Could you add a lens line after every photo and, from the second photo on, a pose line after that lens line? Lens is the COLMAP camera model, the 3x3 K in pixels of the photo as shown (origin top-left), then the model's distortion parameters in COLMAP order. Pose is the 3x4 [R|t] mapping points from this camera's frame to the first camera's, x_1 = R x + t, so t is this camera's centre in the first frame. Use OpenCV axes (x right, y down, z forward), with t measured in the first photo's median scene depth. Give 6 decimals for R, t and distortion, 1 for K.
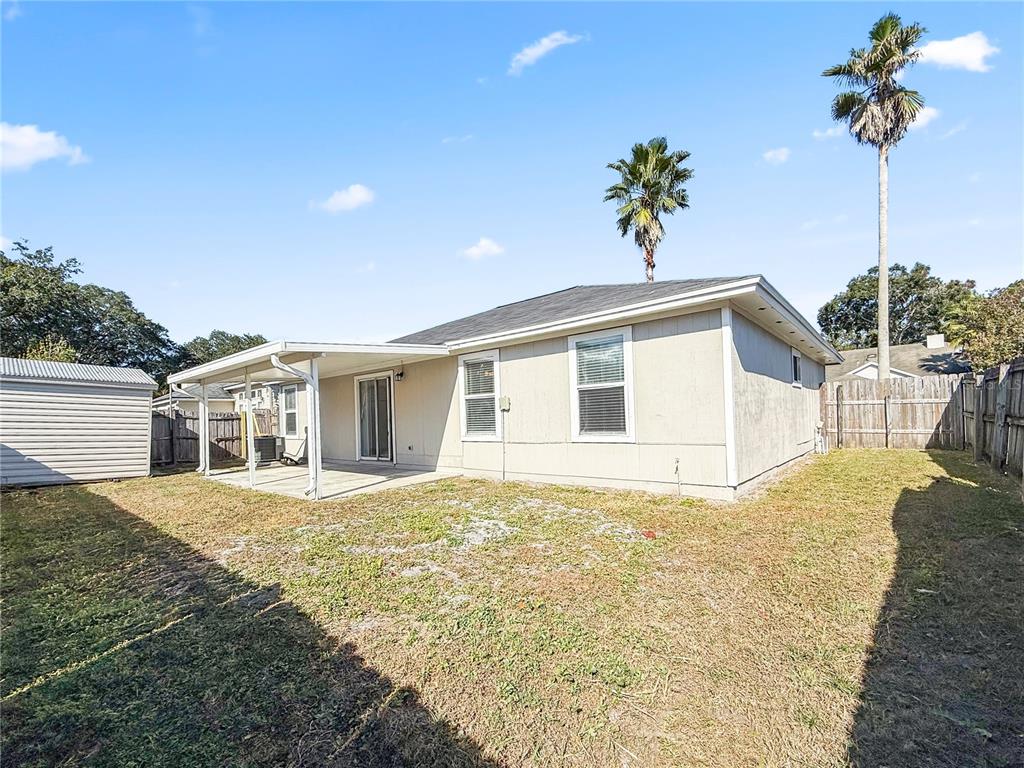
lens RADIAL K [[415.8, 0, 510.6], [0, 415.8, 416.8], [0, 0, 1]] dist [0.002372, 0.000265]
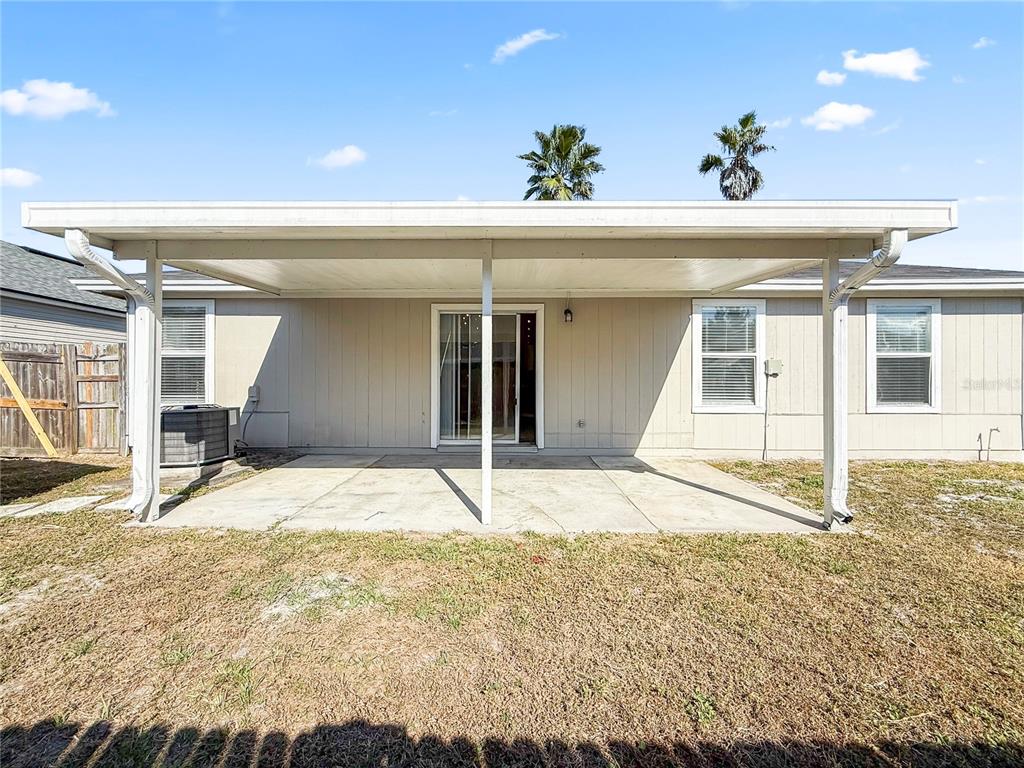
lens RADIAL K [[405.9, 0, 515.3], [0, 405.9, 385.9], [0, 0, 1]] dist [0.002244, 0.000143]
pose [[0.783708, 0.038793, 0.619916, -0.893287], [-0.031976, 0.999244, -0.022106, 0.039373], [-0.620305, -0.002498, 0.784356, 0.675163]]
